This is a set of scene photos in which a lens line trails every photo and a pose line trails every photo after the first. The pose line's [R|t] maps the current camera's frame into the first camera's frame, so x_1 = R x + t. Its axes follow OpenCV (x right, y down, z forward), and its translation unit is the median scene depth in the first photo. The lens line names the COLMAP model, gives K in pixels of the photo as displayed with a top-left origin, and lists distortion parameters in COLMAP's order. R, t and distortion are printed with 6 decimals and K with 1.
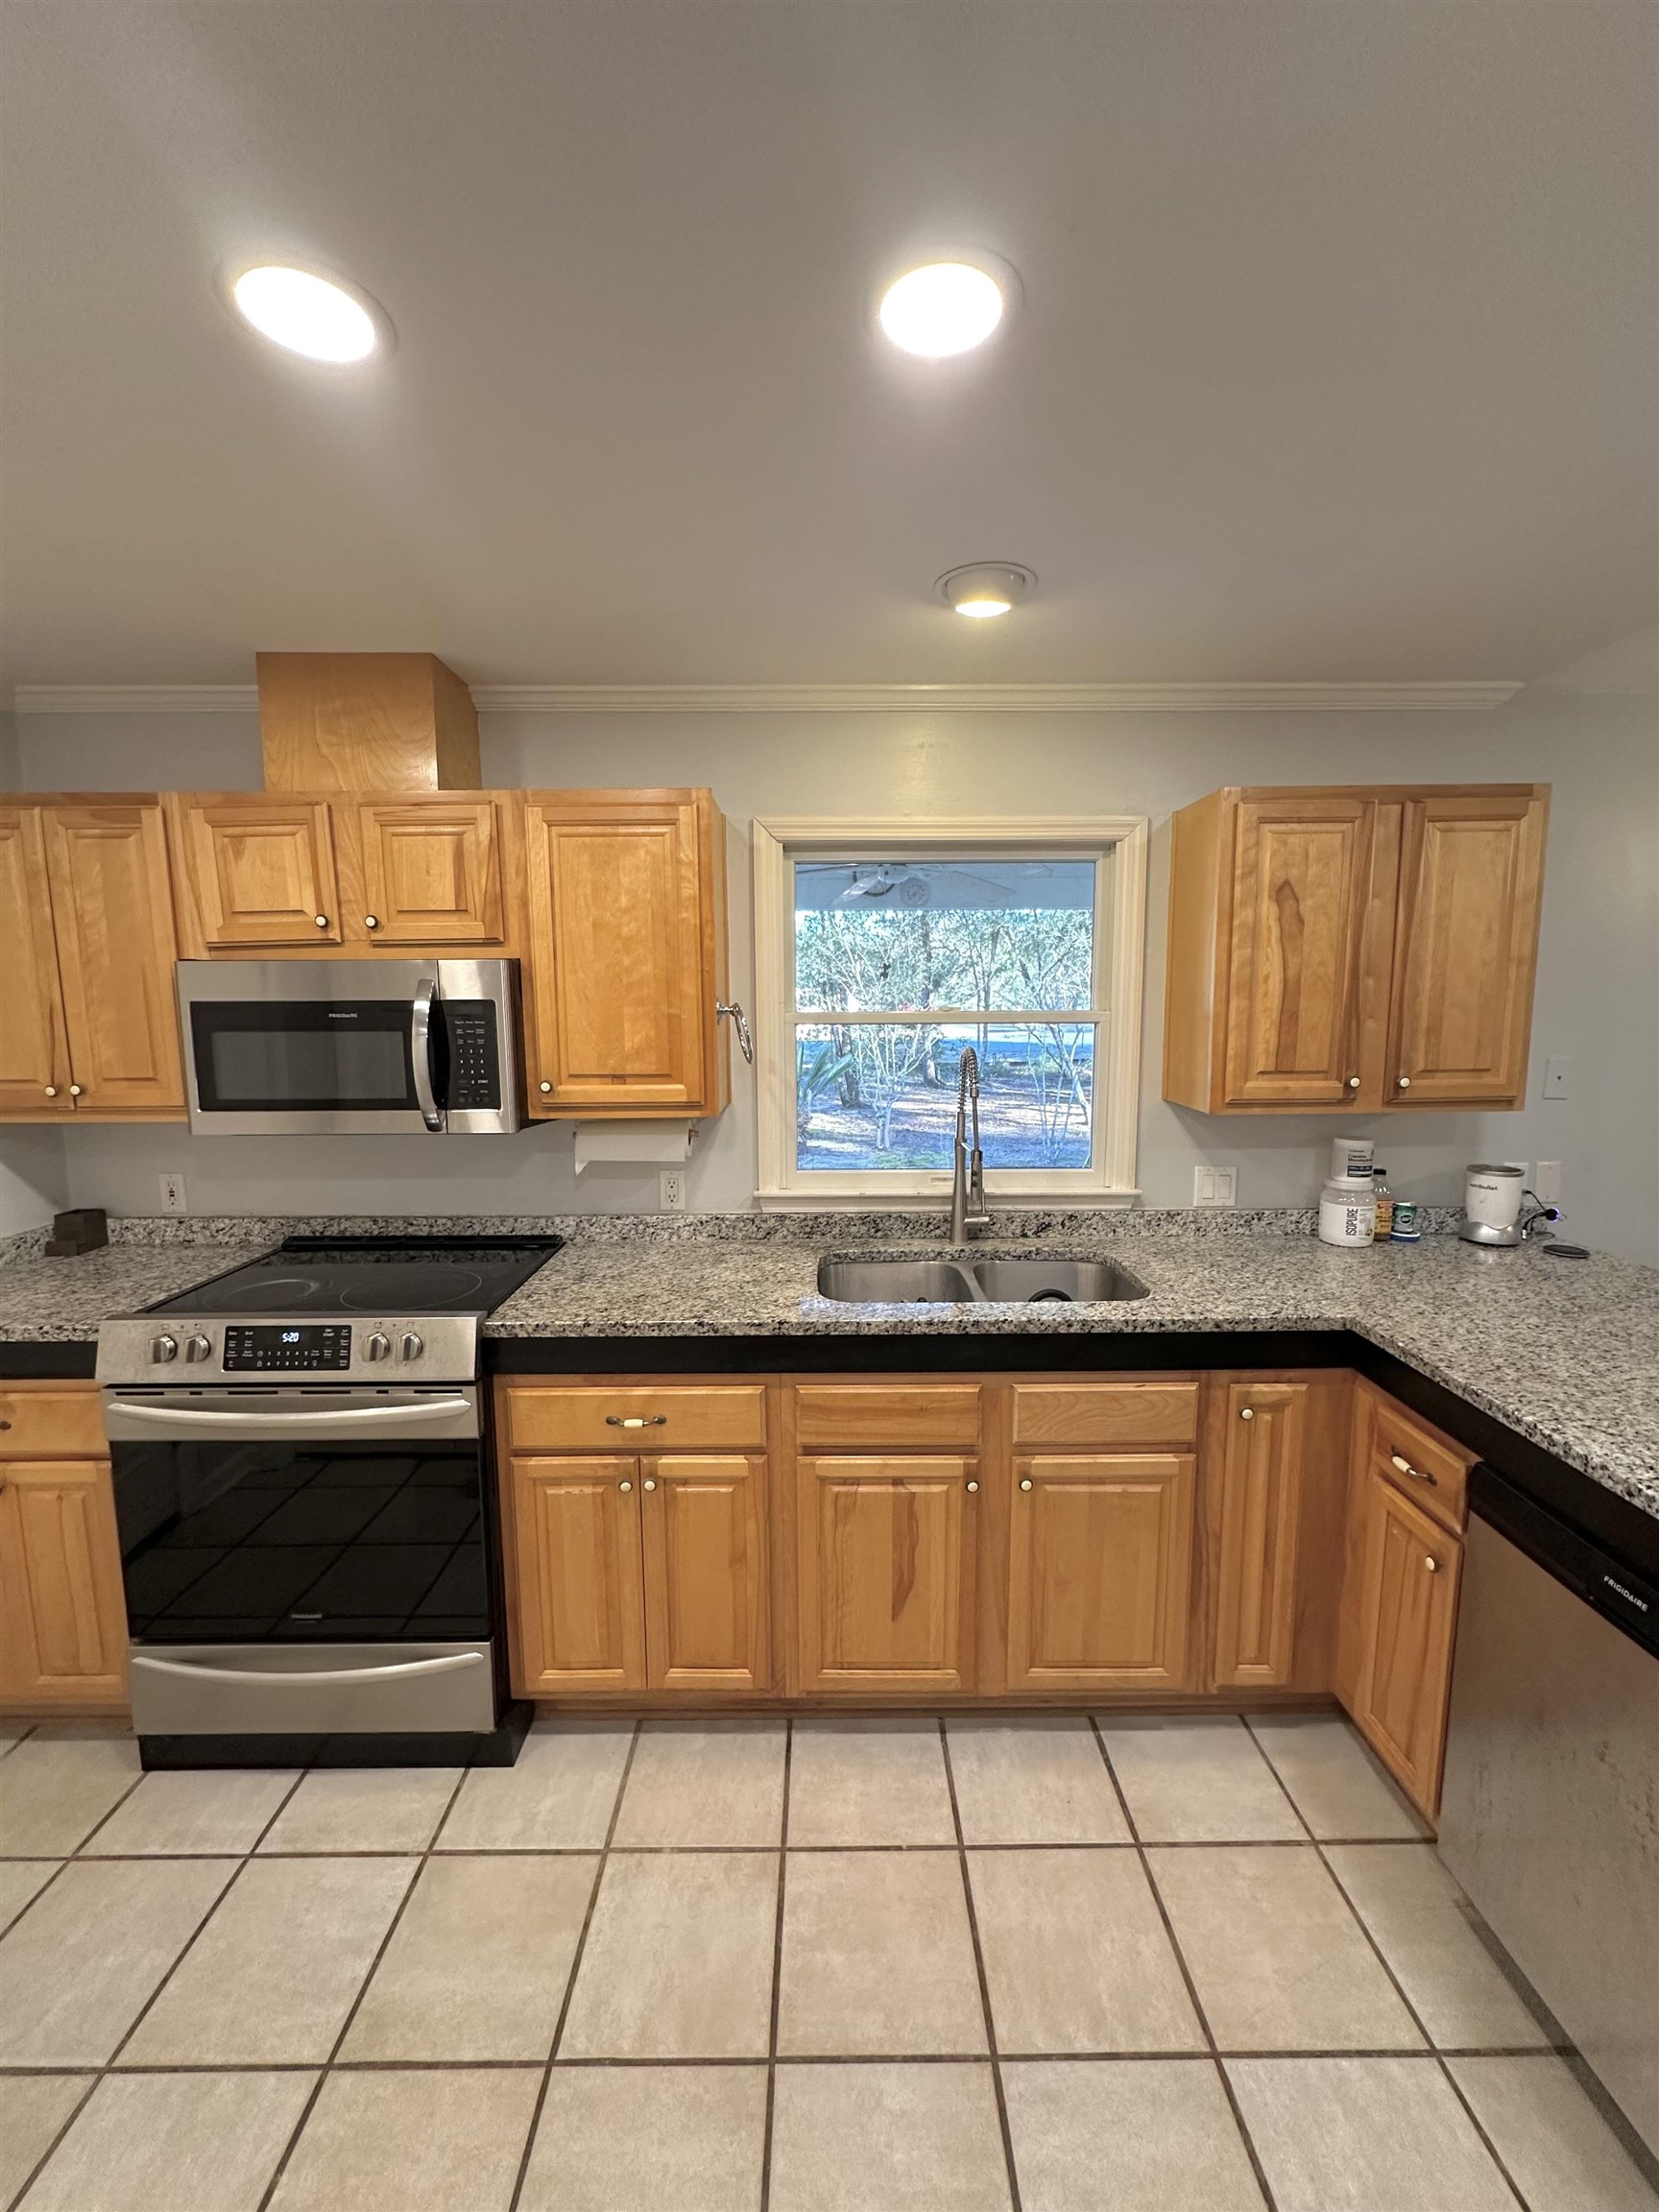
lens RADIAL K [[884.1, 0, 823.7], [0, 884.1, 1104.0], [0, 0, 1]] dist [-0.004718, 0.000229]
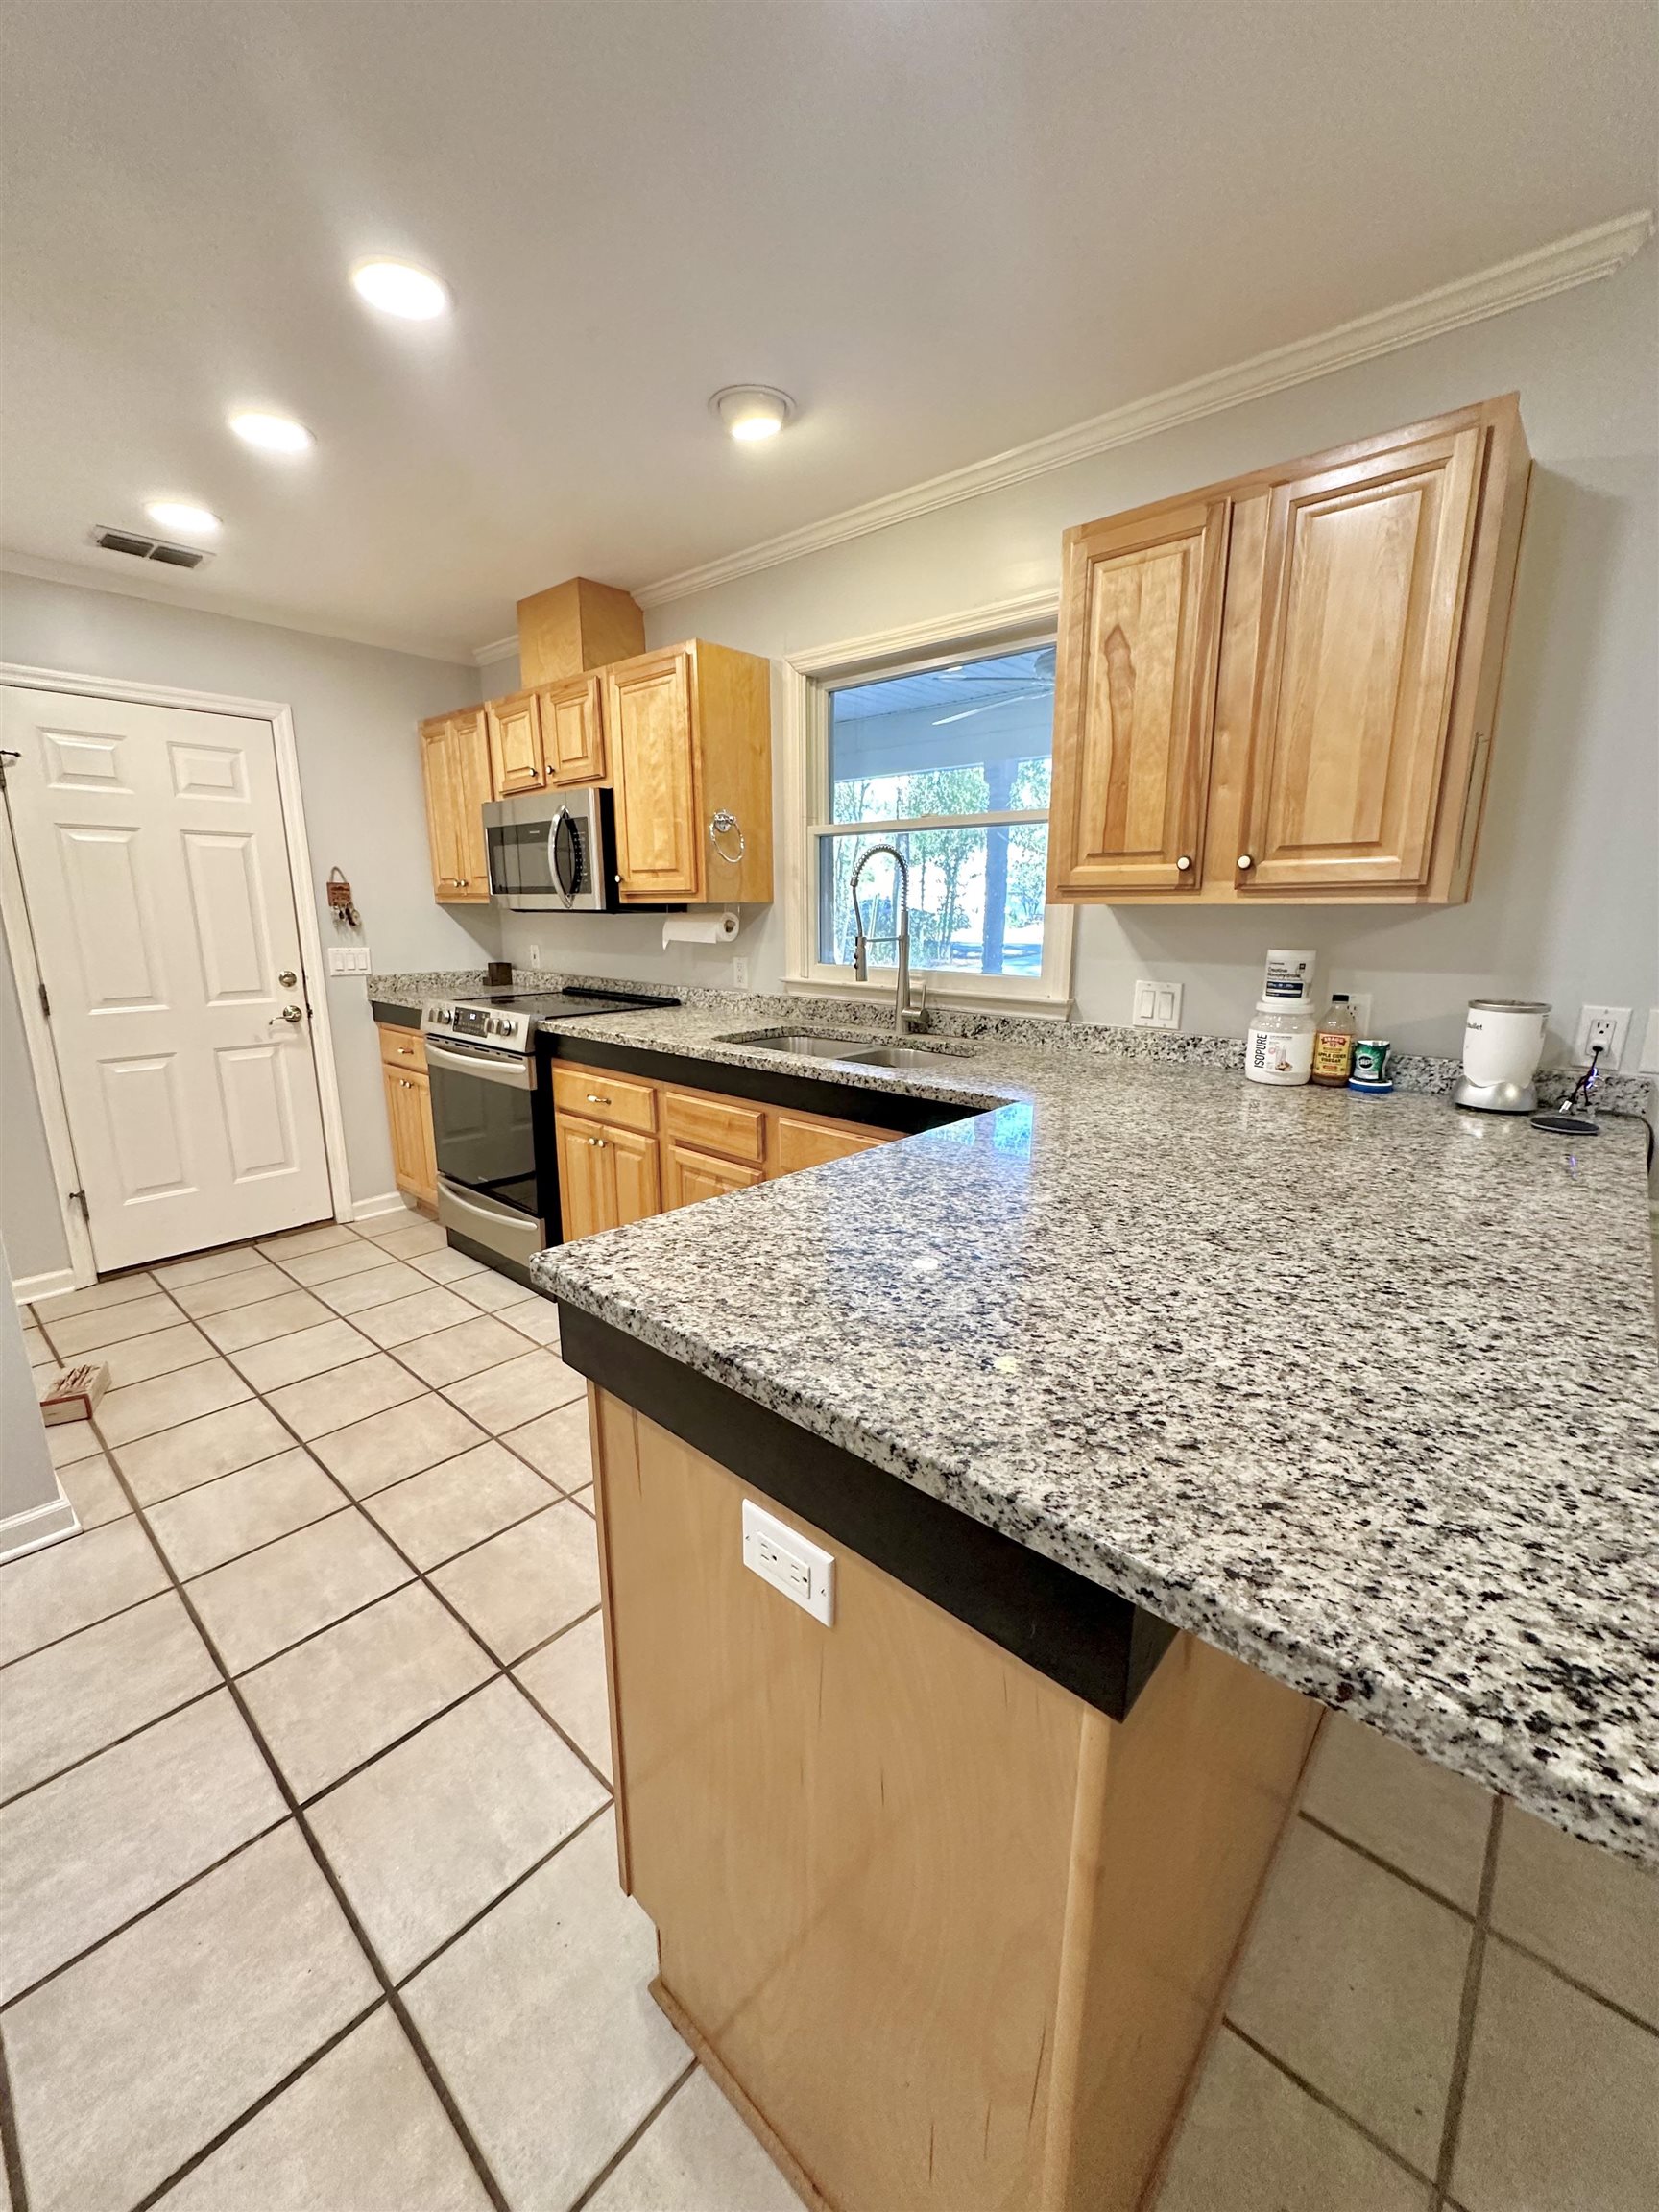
lens RADIAL K [[884.1, 0, 830.8], [0, 884.1, 1102.1], [0, 0, 1]] dist [-0.004718, 0.000229]
pose [[0.743263, 0.154117, -0.651006, 0.939328], [-0.086488, 0.987073, 0.134932, 0.116618], [0.663386, -0.043986, 0.746984, 0.137558]]
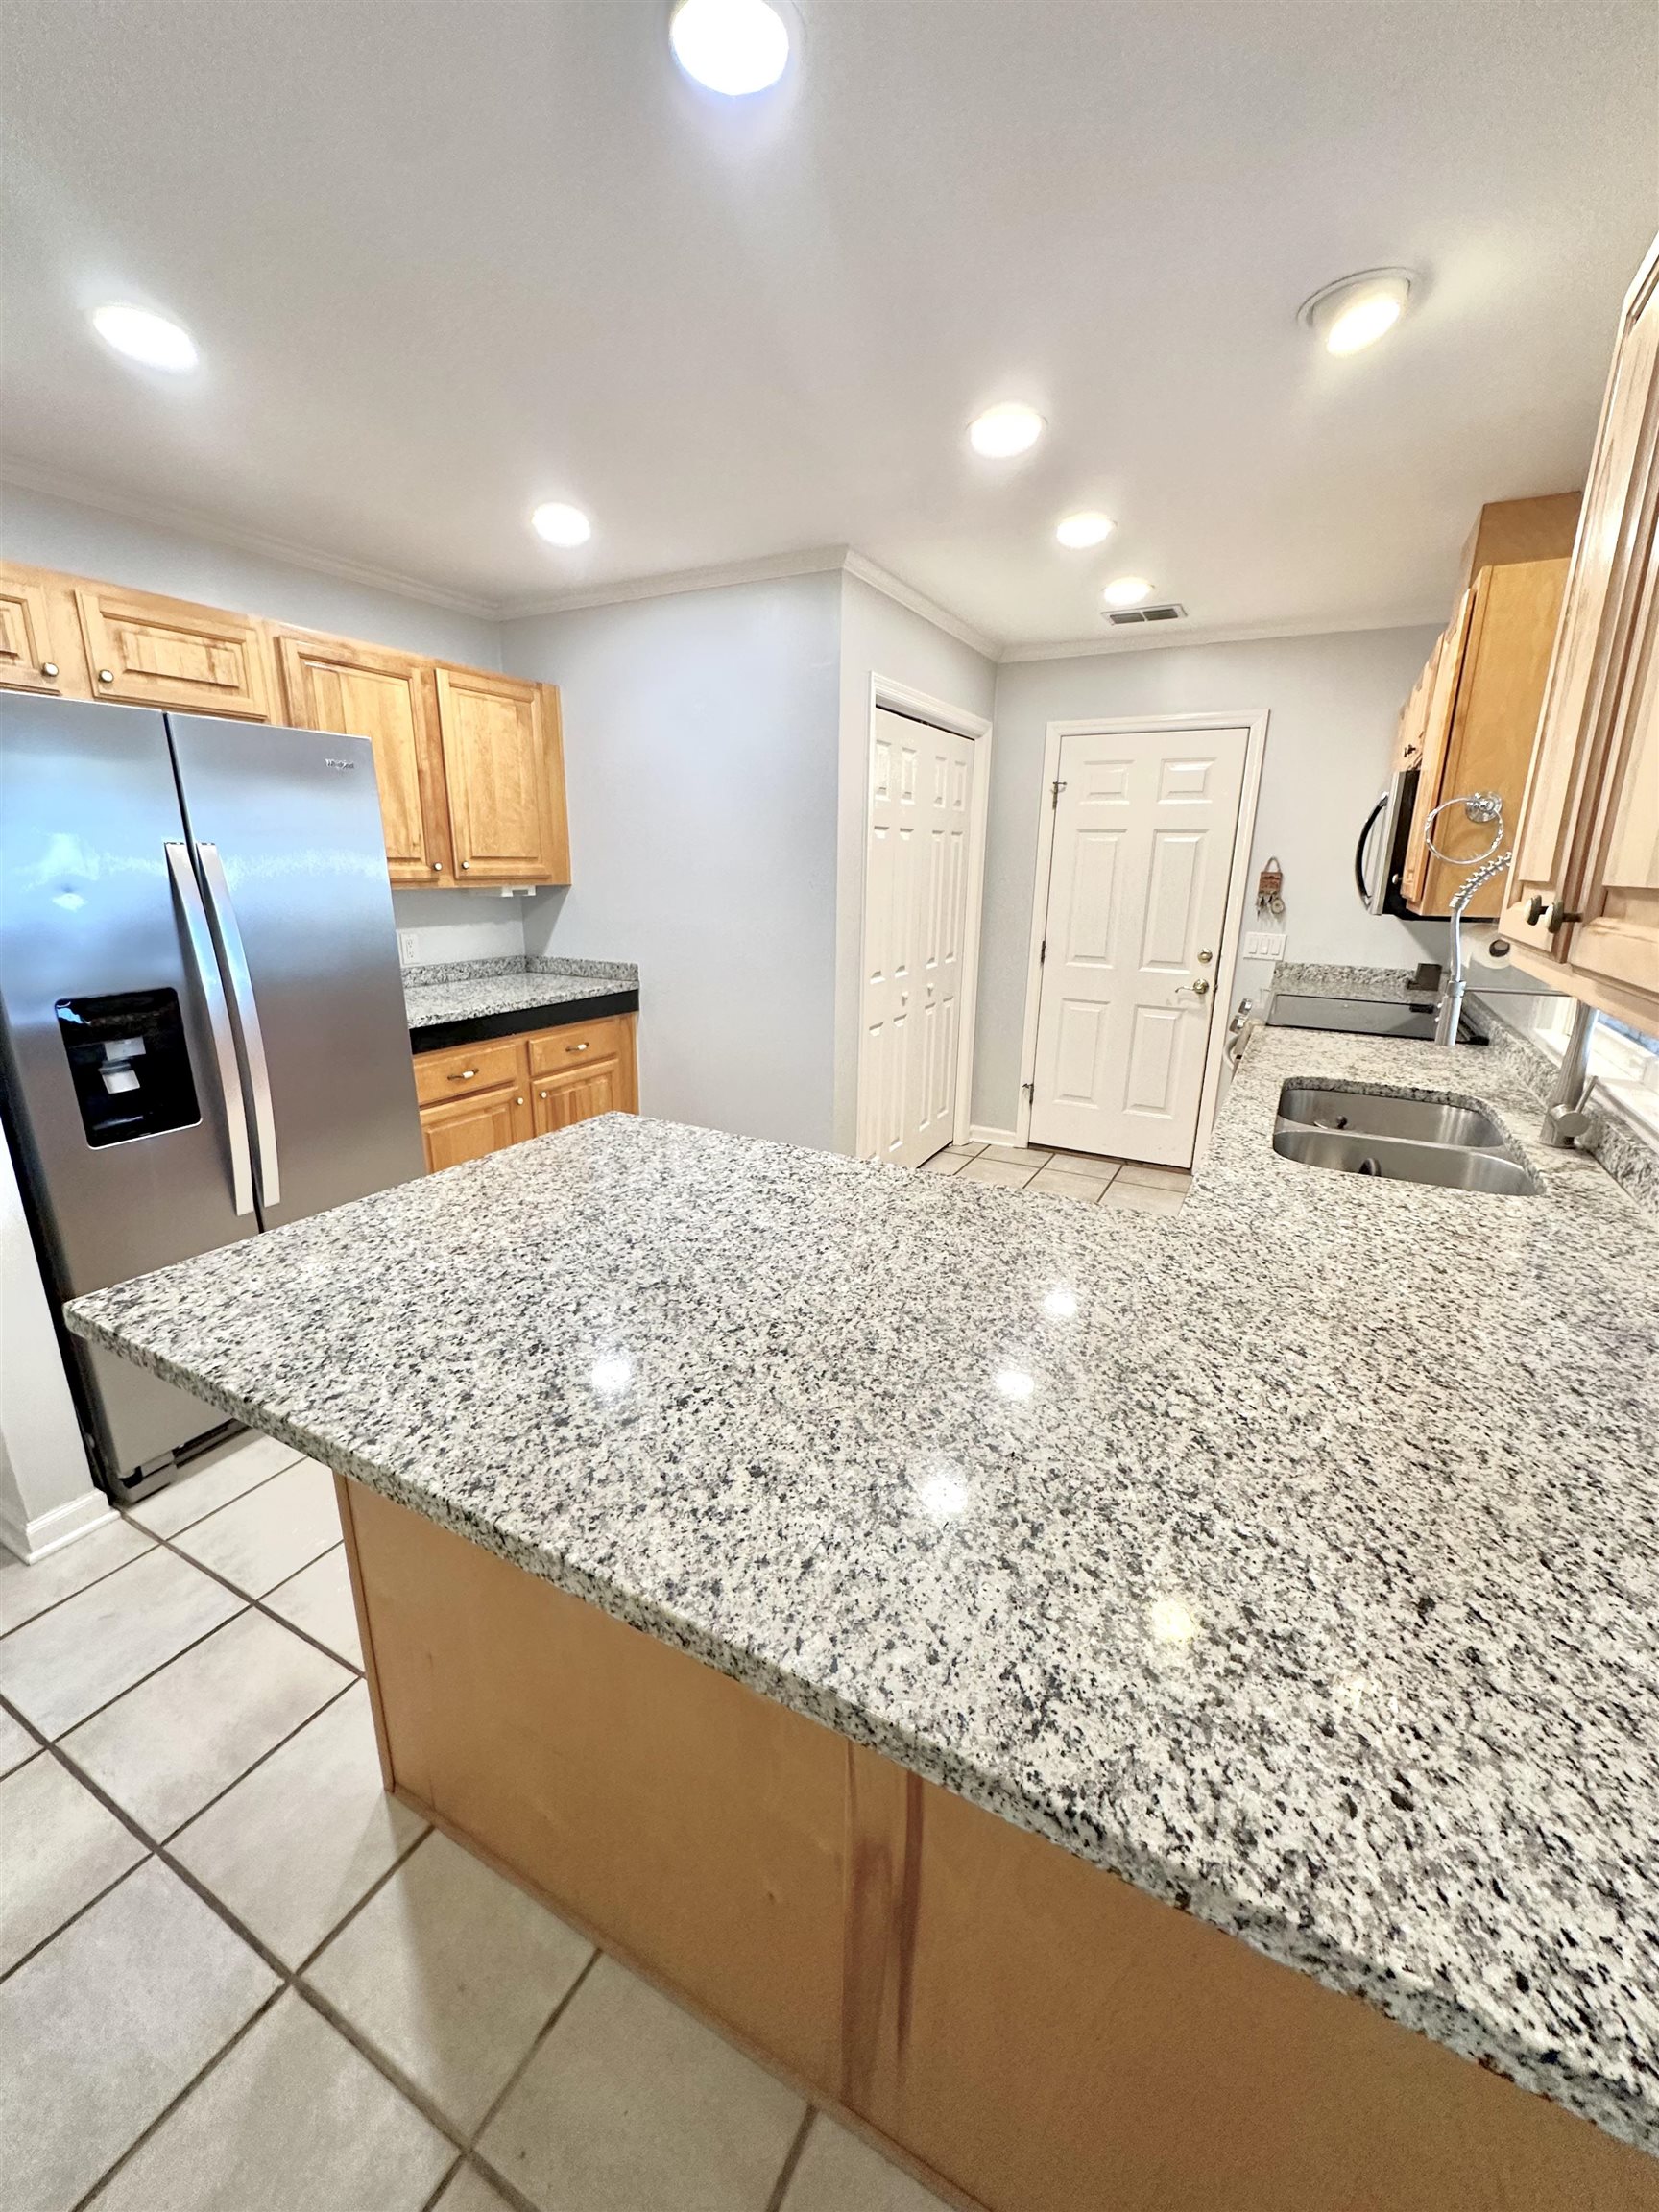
lens RADIAL K [[884.1, 0, 822.3], [0, 884.1, 1100.6], [0, 0, 1]] dist [-0.004718, 0.000229]
pose [[-0.480697, 0.233426, -0.845247, 1.153959], [-0.114622, 0.938921, 0.324482, -0.036720], [0.869363, 0.252861, -0.424581, 0.909673]]
